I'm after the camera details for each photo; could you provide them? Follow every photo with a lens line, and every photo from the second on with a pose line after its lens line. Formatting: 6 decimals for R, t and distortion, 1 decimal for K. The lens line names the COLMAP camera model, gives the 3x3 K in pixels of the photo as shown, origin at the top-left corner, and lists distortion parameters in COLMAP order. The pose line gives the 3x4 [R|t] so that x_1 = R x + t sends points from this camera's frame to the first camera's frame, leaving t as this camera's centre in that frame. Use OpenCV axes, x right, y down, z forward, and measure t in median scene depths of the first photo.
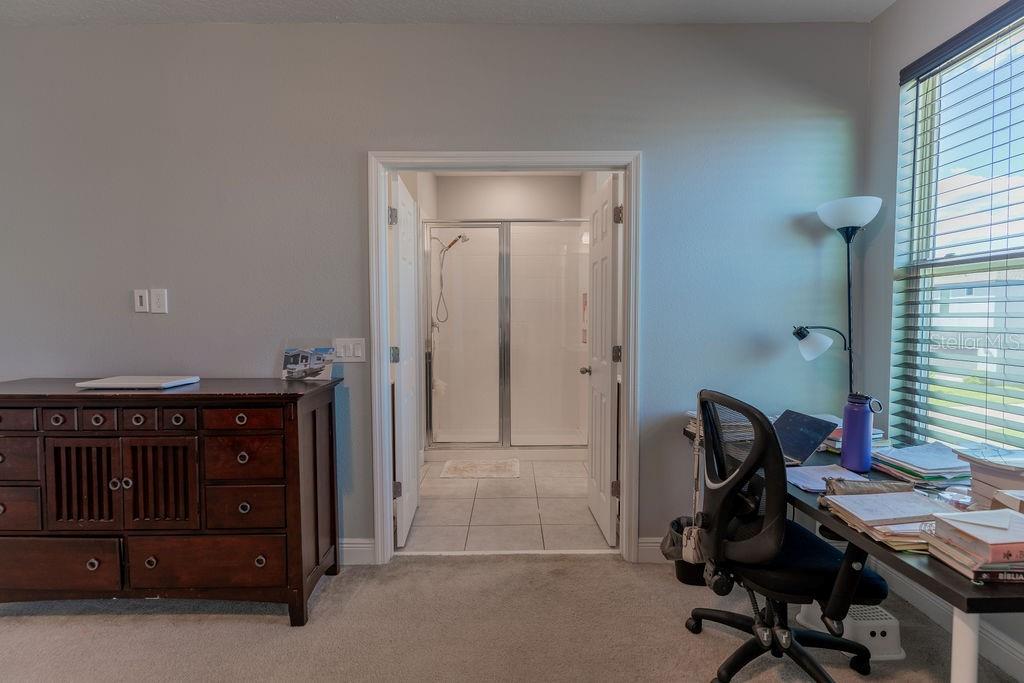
lens RADIAL K [[487.1, 0, 509.1], [0, 487.1, 339.9], [0, 0, 1]] dist [-0.000247, -0.000840]
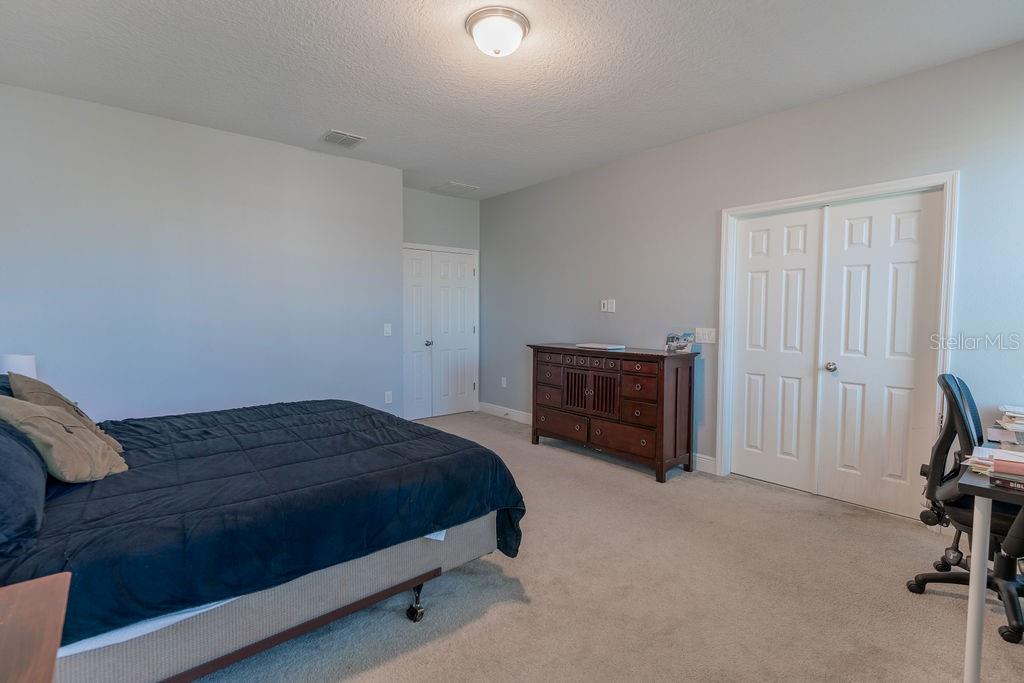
lens RADIAL K [[487.1, 0, 509.1], [0, 487.1, 339.9], [0, 0, 1]] dist [-0.000247, -0.000840]
pose [[0.640409, 0.045678, -0.766674, 0.593746], [-0.042755, 0.998802, 0.023794, 0.030146], [0.766843, 0.017541, 0.641595, -0.632571]]
